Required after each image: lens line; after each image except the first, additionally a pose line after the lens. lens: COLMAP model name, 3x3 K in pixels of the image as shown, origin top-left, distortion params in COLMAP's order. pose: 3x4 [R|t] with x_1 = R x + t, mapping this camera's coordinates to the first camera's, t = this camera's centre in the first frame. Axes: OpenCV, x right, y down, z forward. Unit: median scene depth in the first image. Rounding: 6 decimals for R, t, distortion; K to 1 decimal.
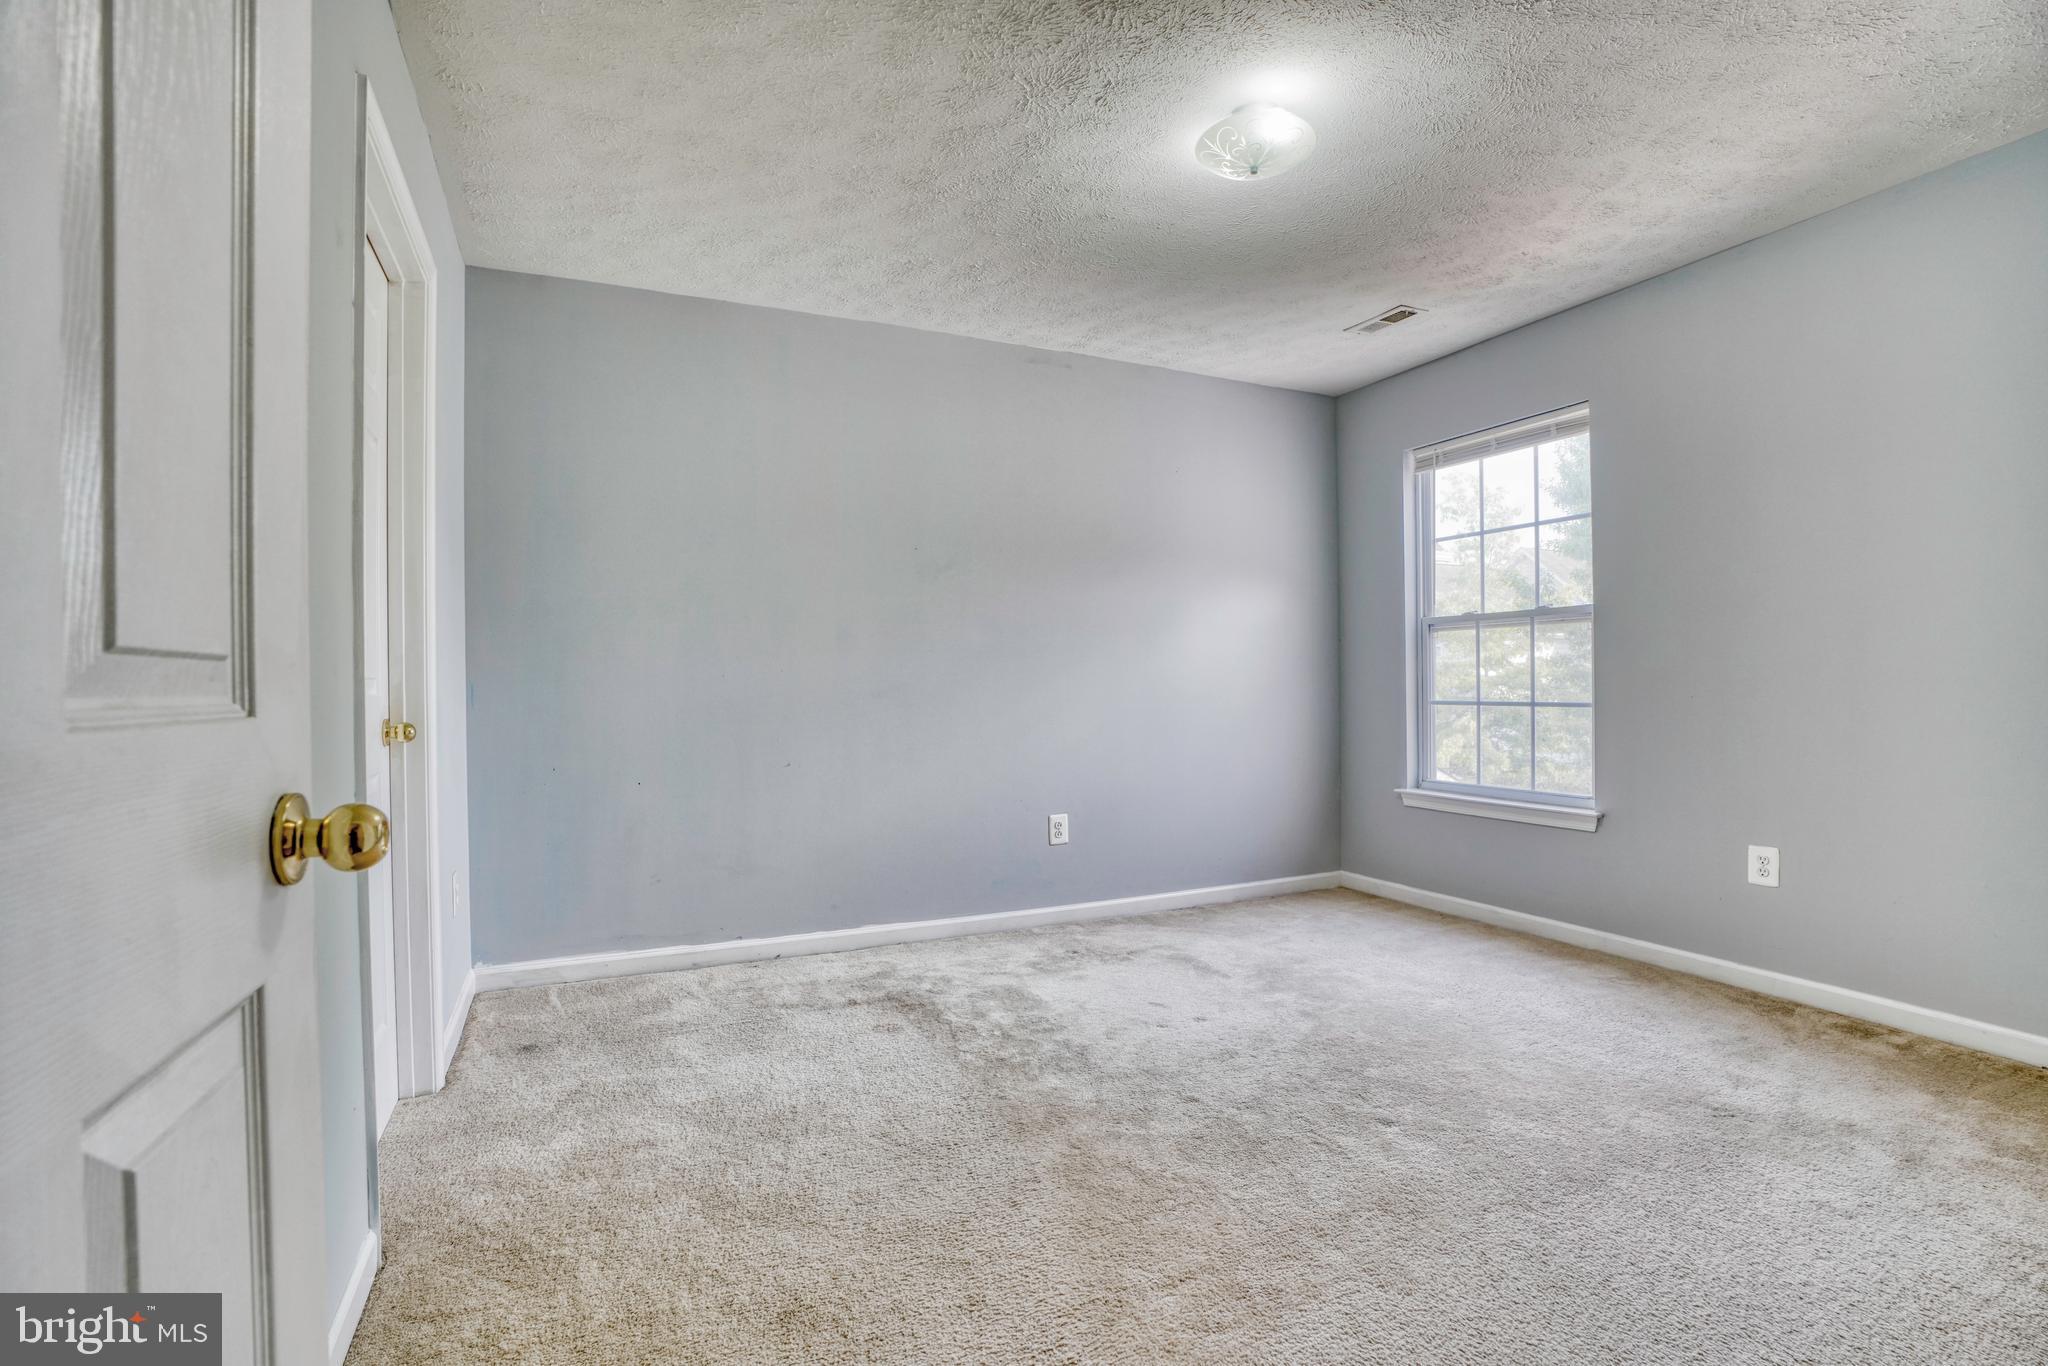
lens RADIAL K [[946.2, 0, 1004.3], [0, 946.2, 682.1], [0, 0, 1]] dist [-0.067983, 0.024802]
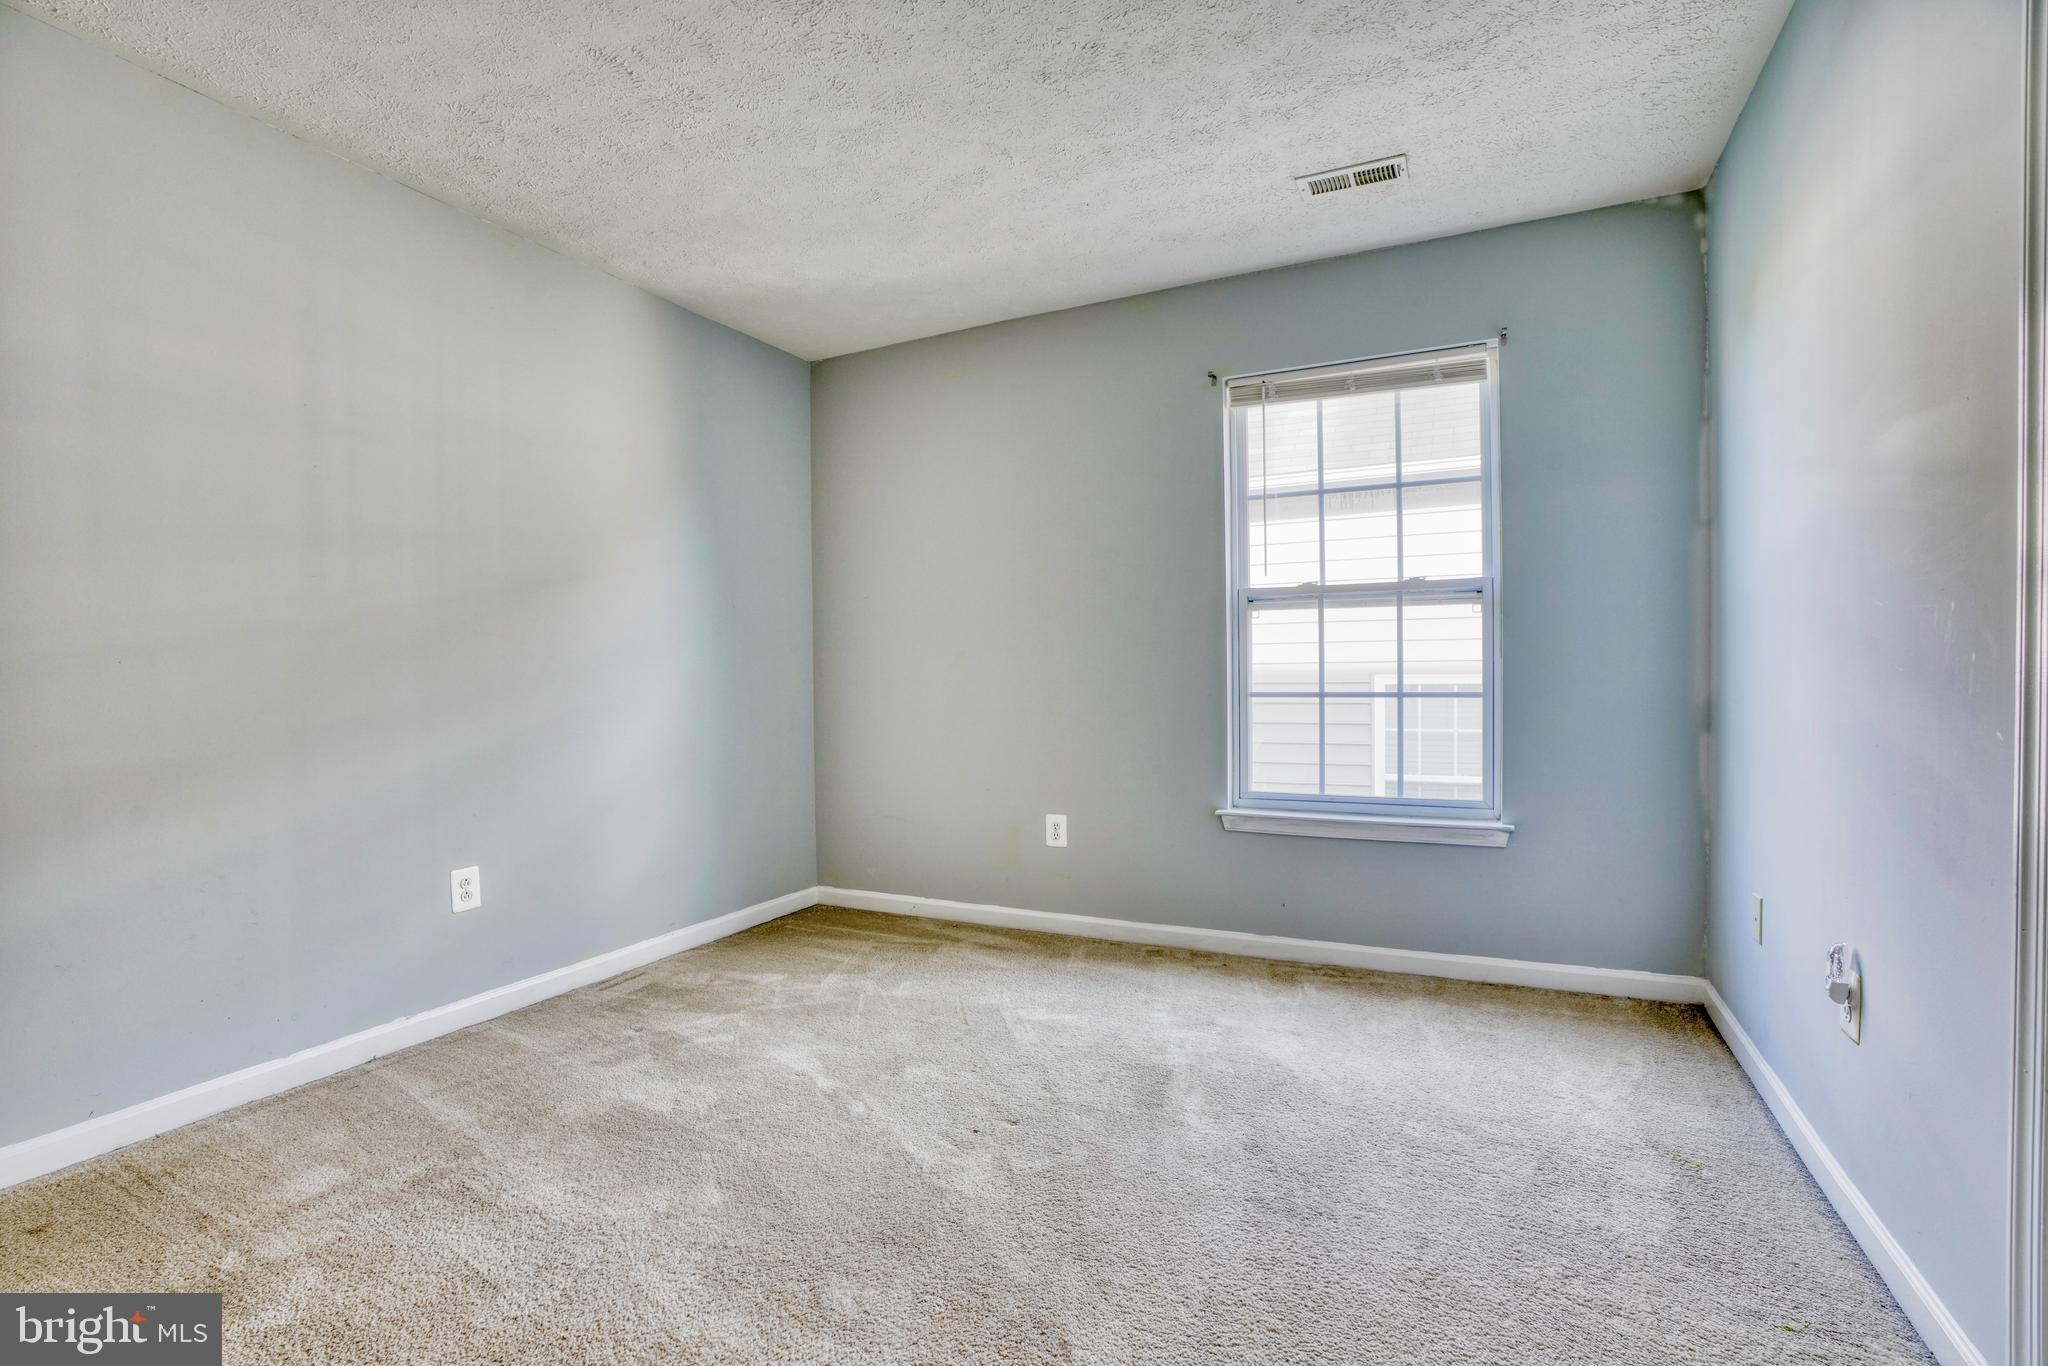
lens RADIAL K [[946.2, 0, 1004.3], [0, 946.2, 682.1], [0, 0, 1]] dist [-0.067983, 0.024802]
pose [[0.770291, -0.001338, 0.637691, -0.239037], [0.001132, 0.999999, 0.000731, 0.010612], [-0.637691, 0.000159, 0.770292, 0.545197]]
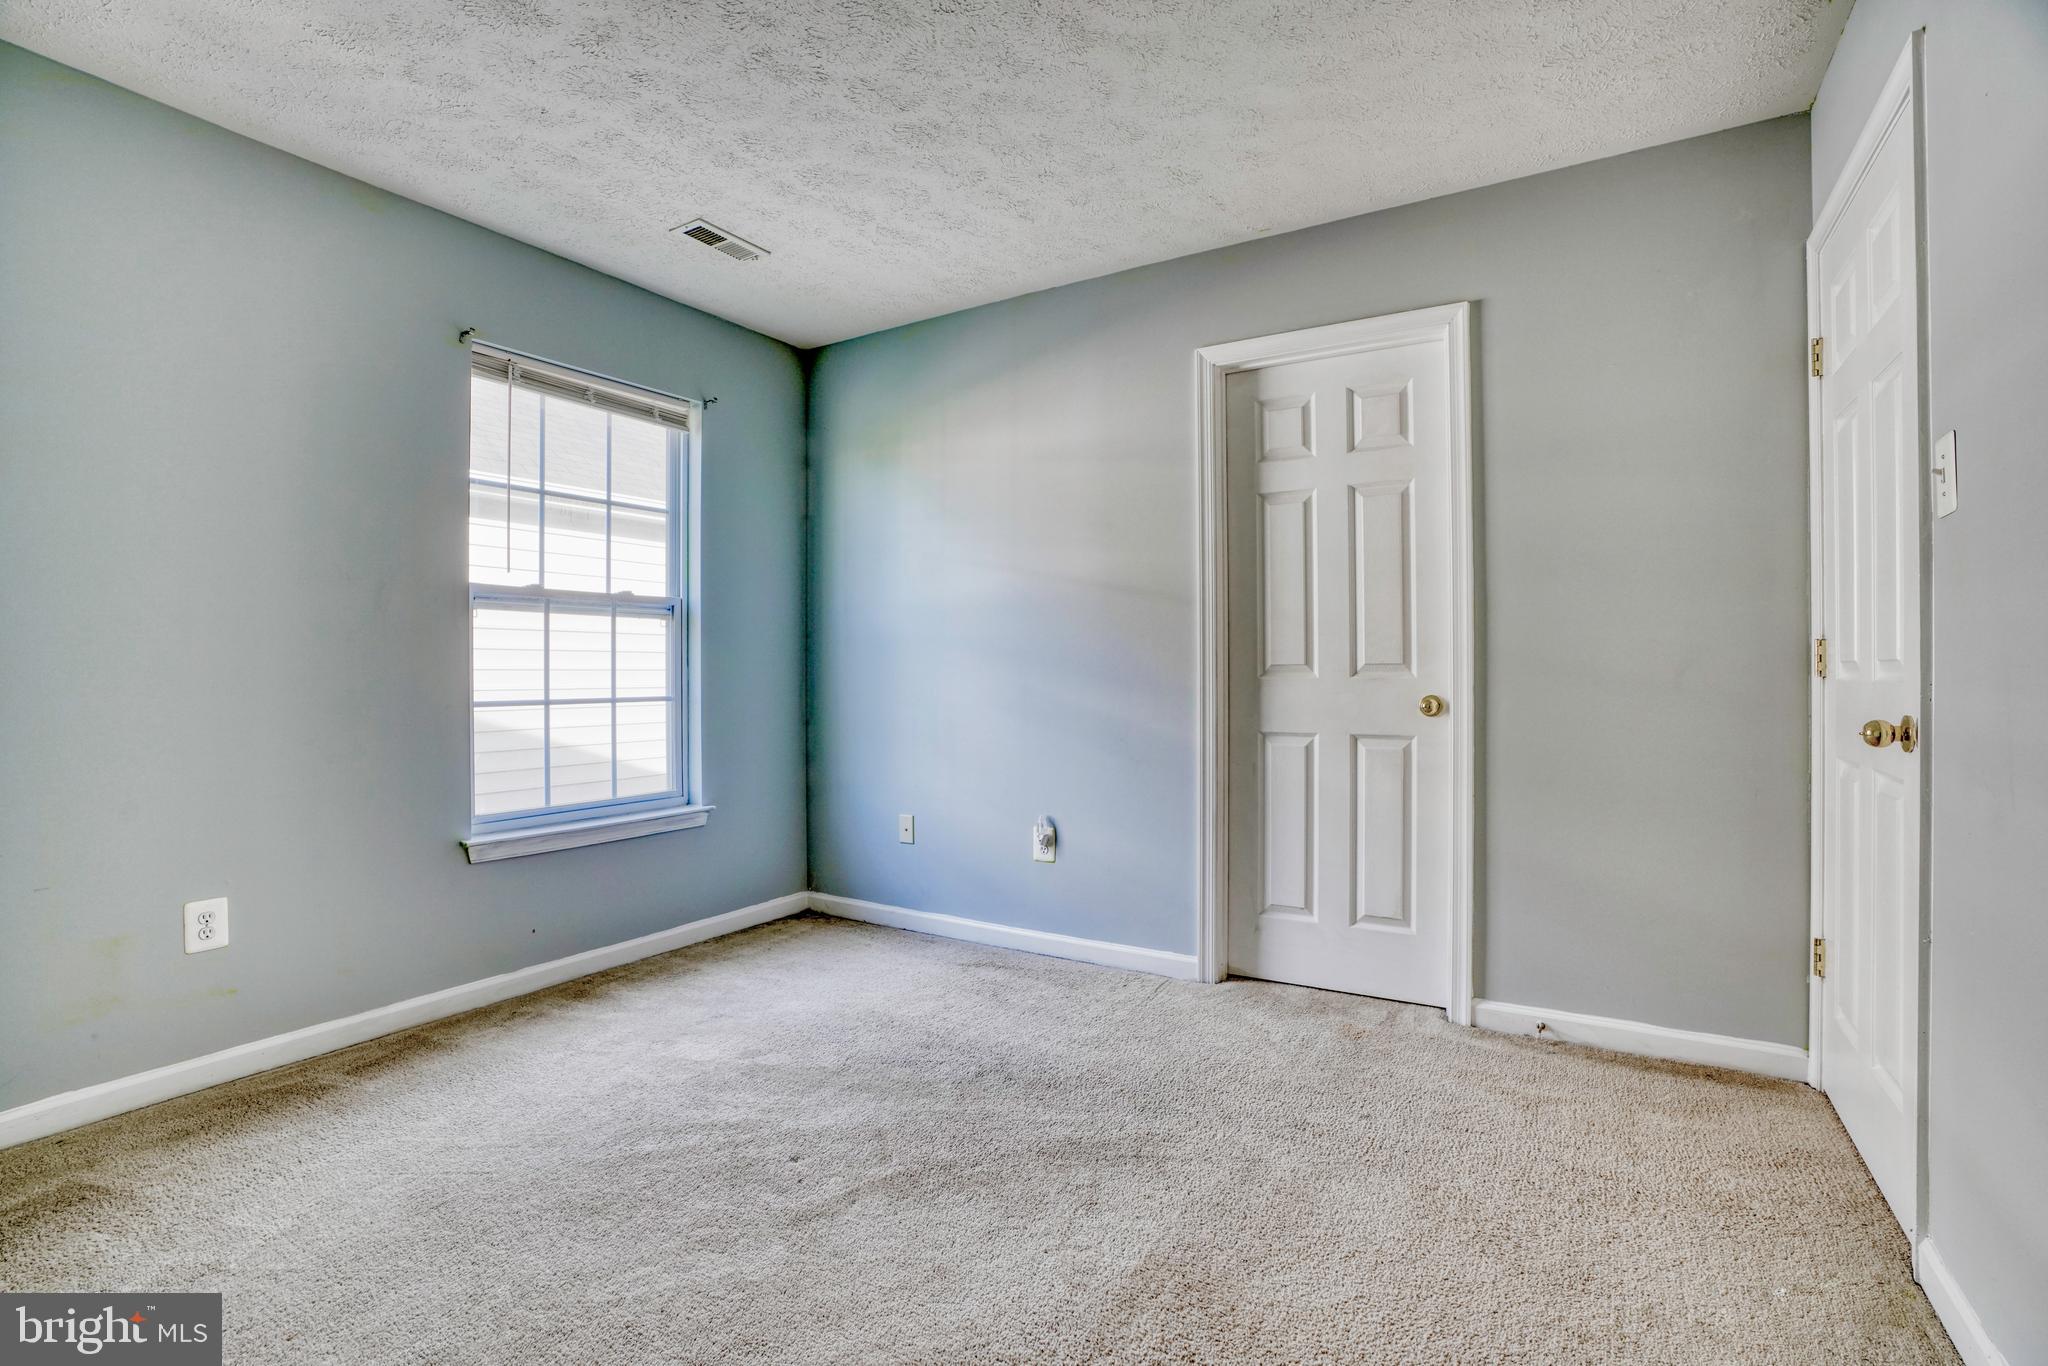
lens RADIAL K [[946.2, 0, 1004.3], [0, 946.2, 682.1], [0, 0, 1]] dist [-0.067983, 0.024802]
pose [[-0.570581, 0.009422, 0.821187, -0.365923], [0.011023, 0.999932, -0.003814, 0.012388], [-0.821167, 0.006875, -0.570646, 1.144840]]
